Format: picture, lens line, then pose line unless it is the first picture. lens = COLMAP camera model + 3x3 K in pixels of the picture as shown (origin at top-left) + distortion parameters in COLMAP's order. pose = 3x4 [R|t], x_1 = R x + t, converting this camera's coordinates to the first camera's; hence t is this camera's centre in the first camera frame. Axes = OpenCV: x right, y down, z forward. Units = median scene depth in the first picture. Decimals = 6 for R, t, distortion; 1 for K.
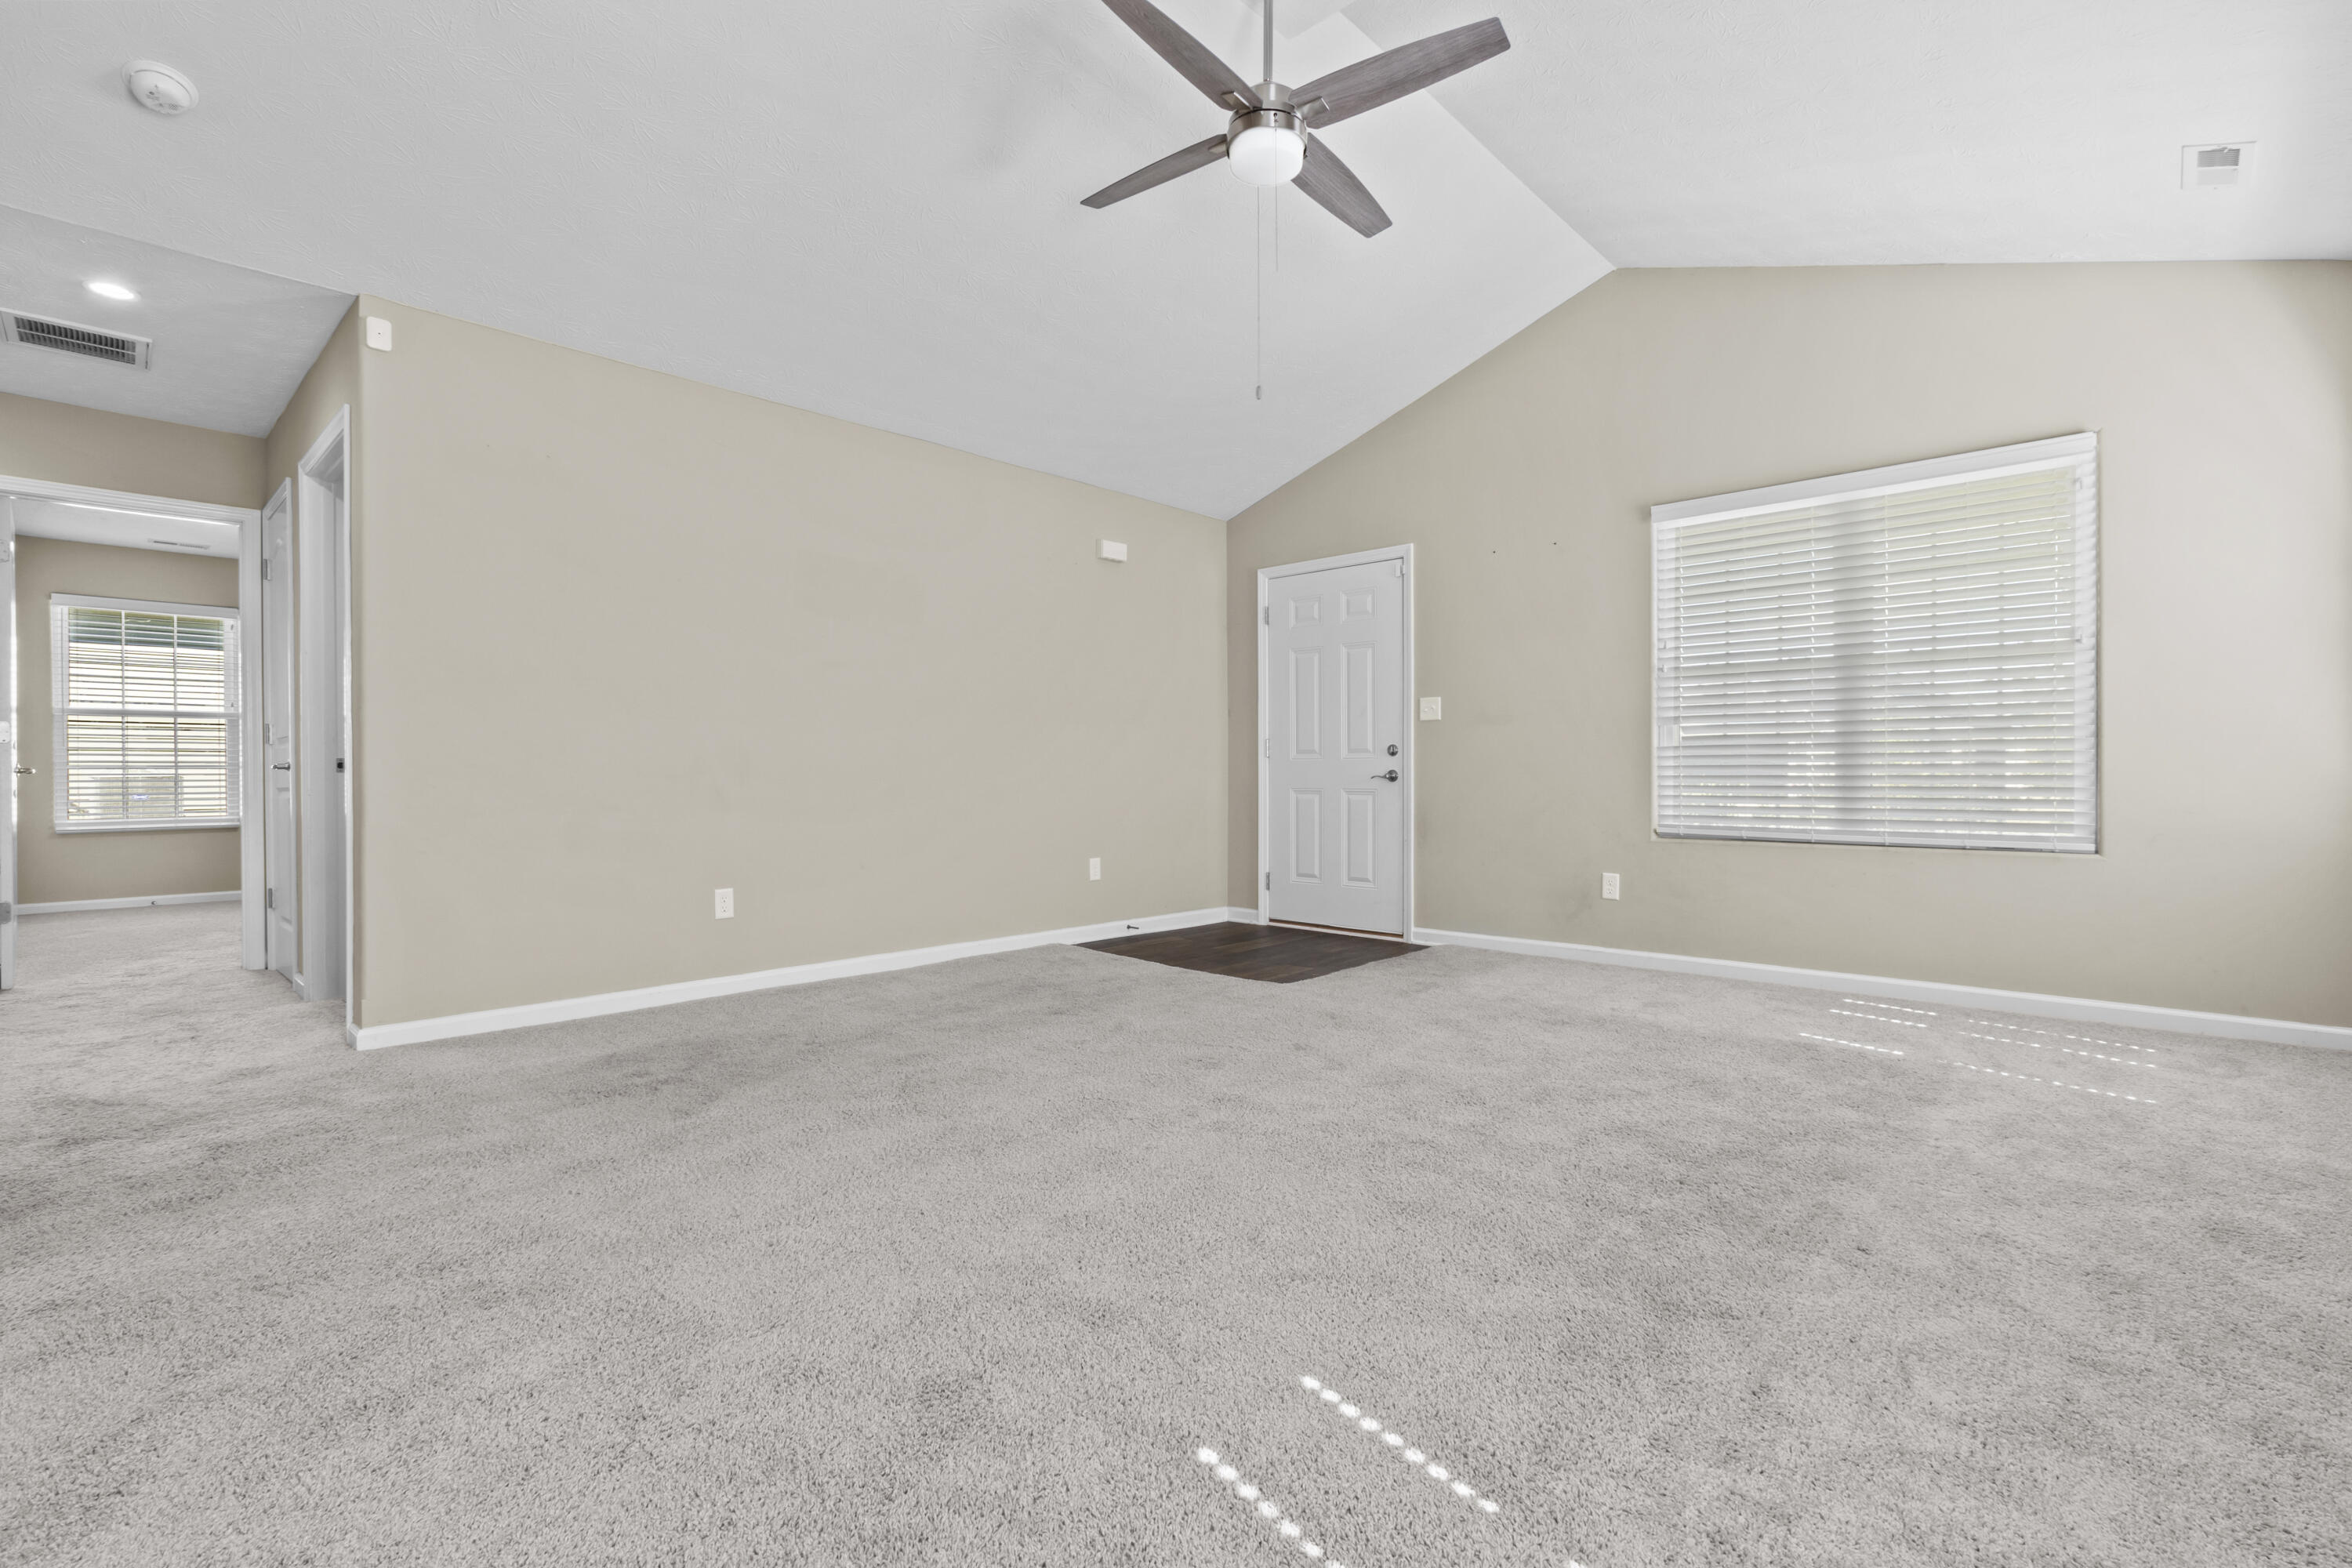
lens RADIAL K [[1064.6, 0, 1172.8], [0, 1064.6, 775.1], [0, 0, 1]] dist [-0.011295, 0.005618]
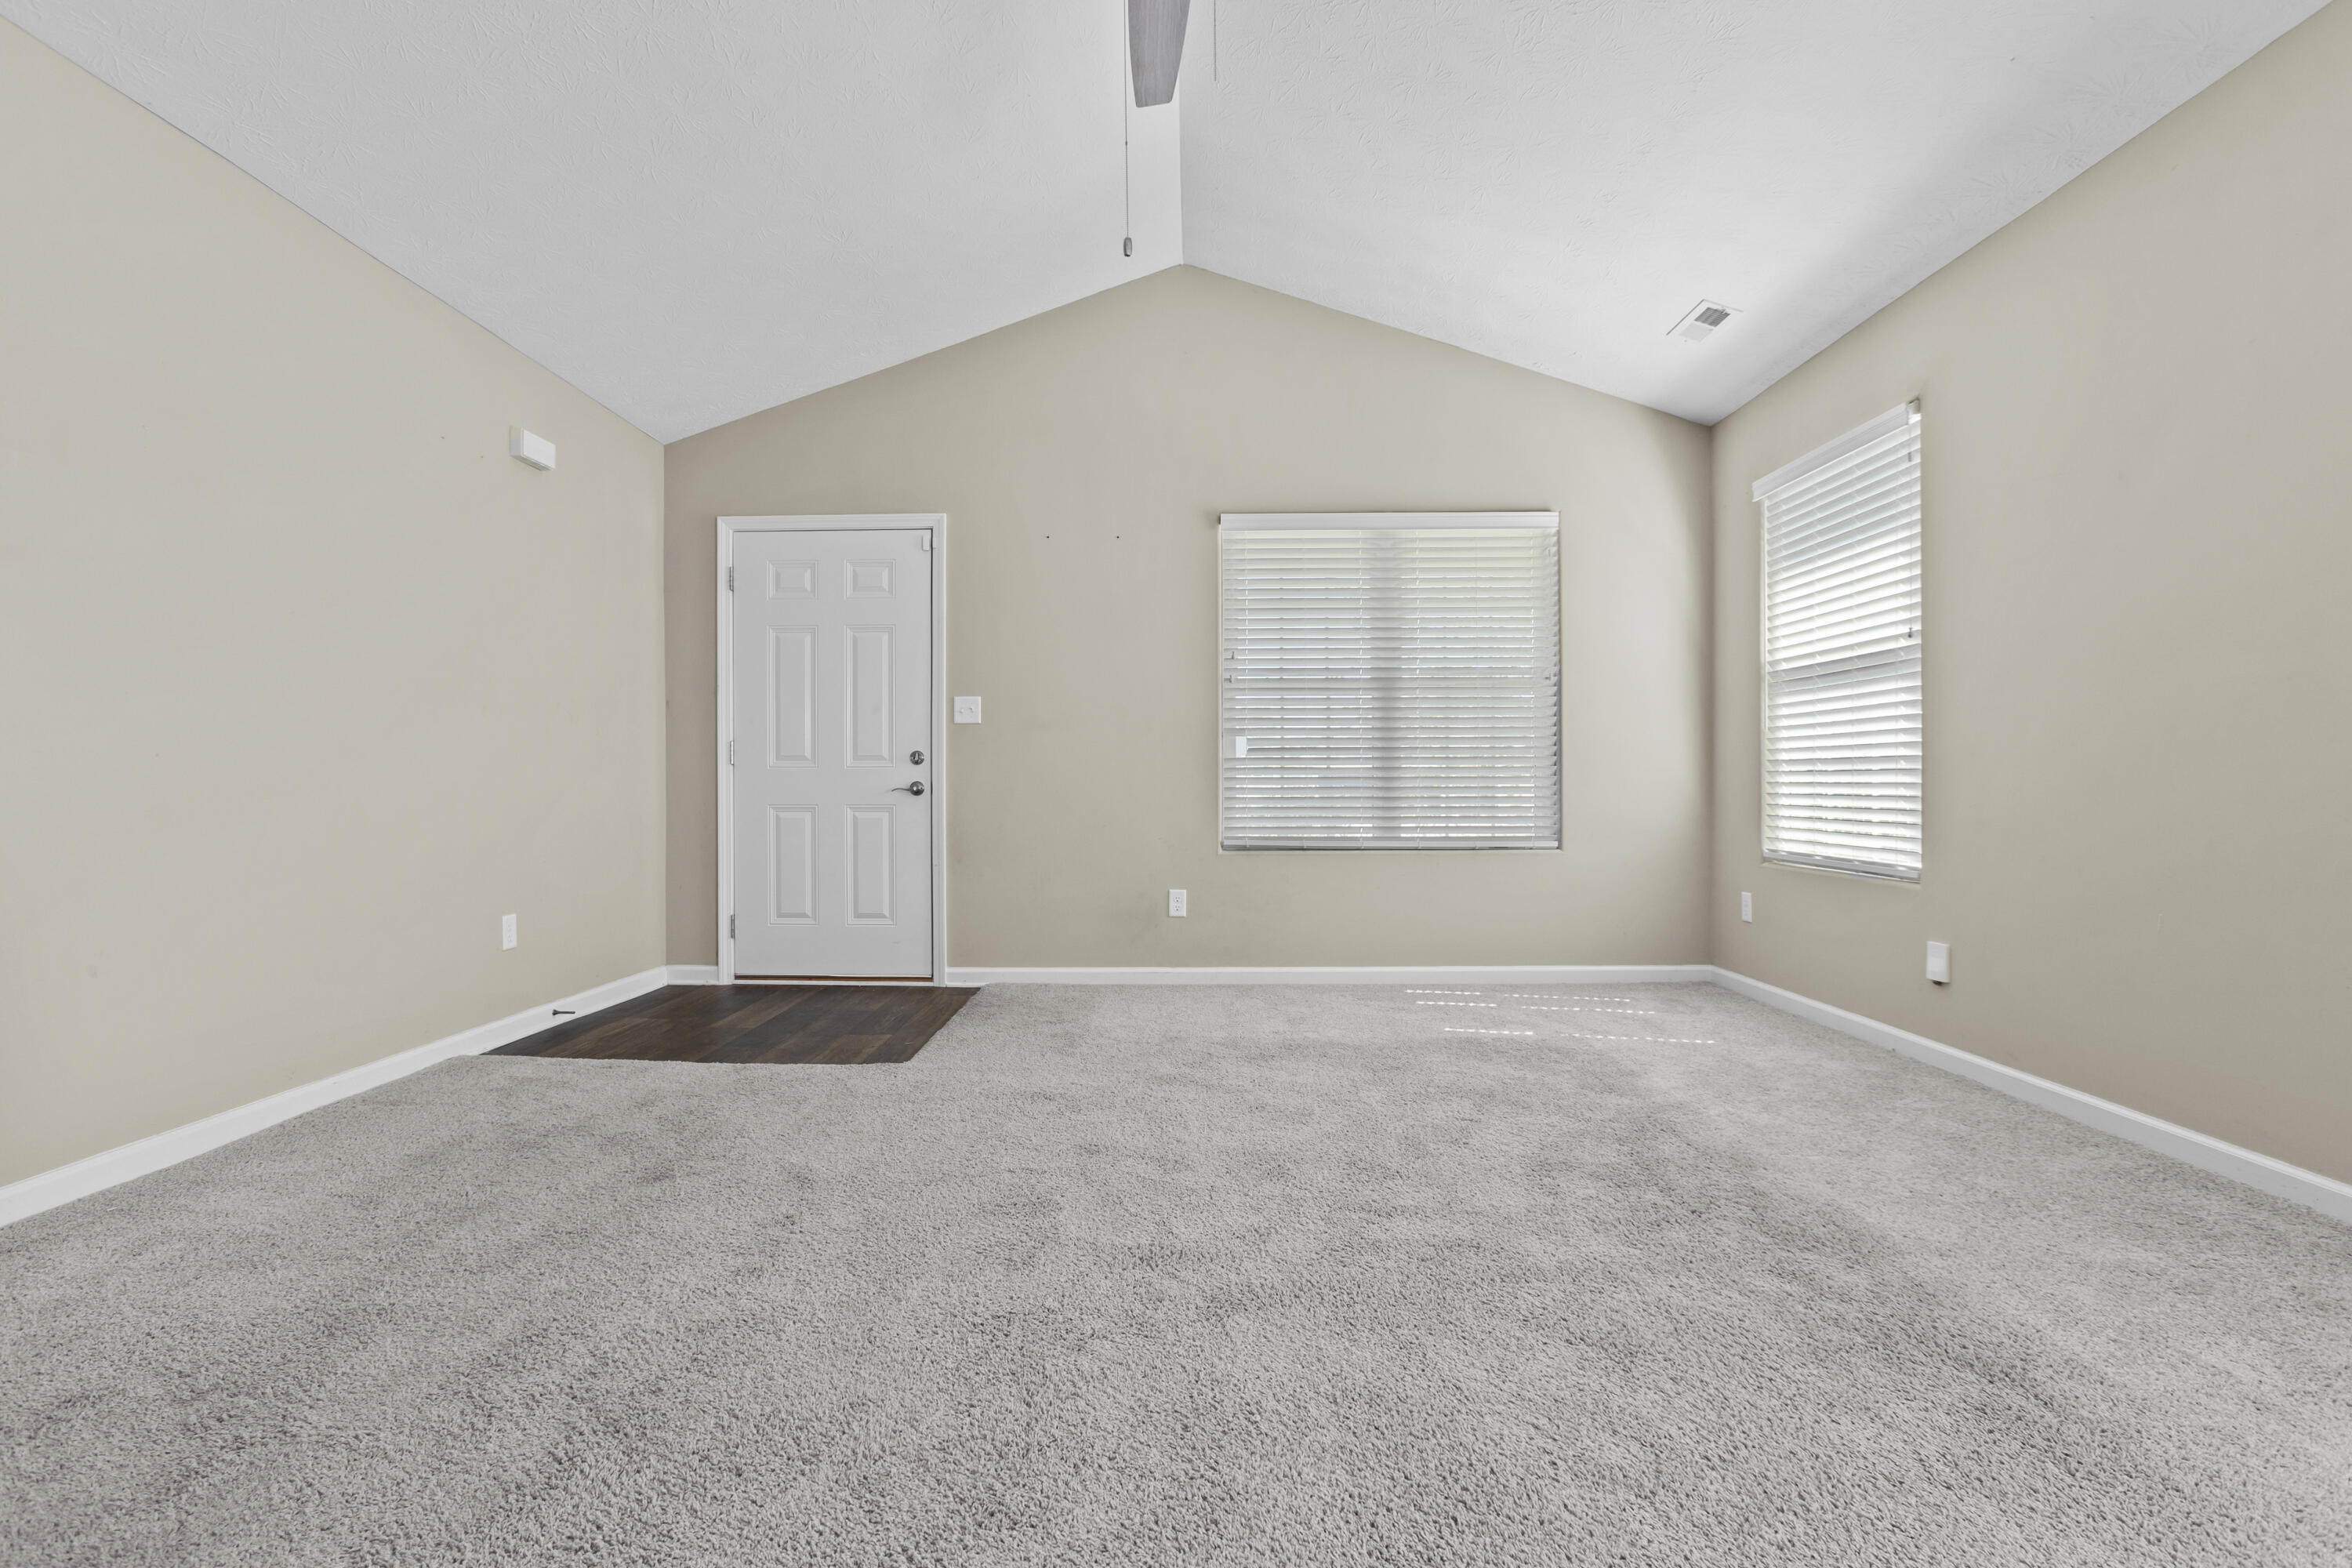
lens RADIAL K [[1064.6, 0, 1166.7], [0, 1064.6, 781.6], [0, 0, 1]] dist [-0.011295, 0.005618]
pose [[0.743701, 0.003823, 0.668501, -0.216853], [0.001954, 0.999967, -0.007892, 0.002669], [-0.668509, 0.007175, 0.743669, 0.260741]]
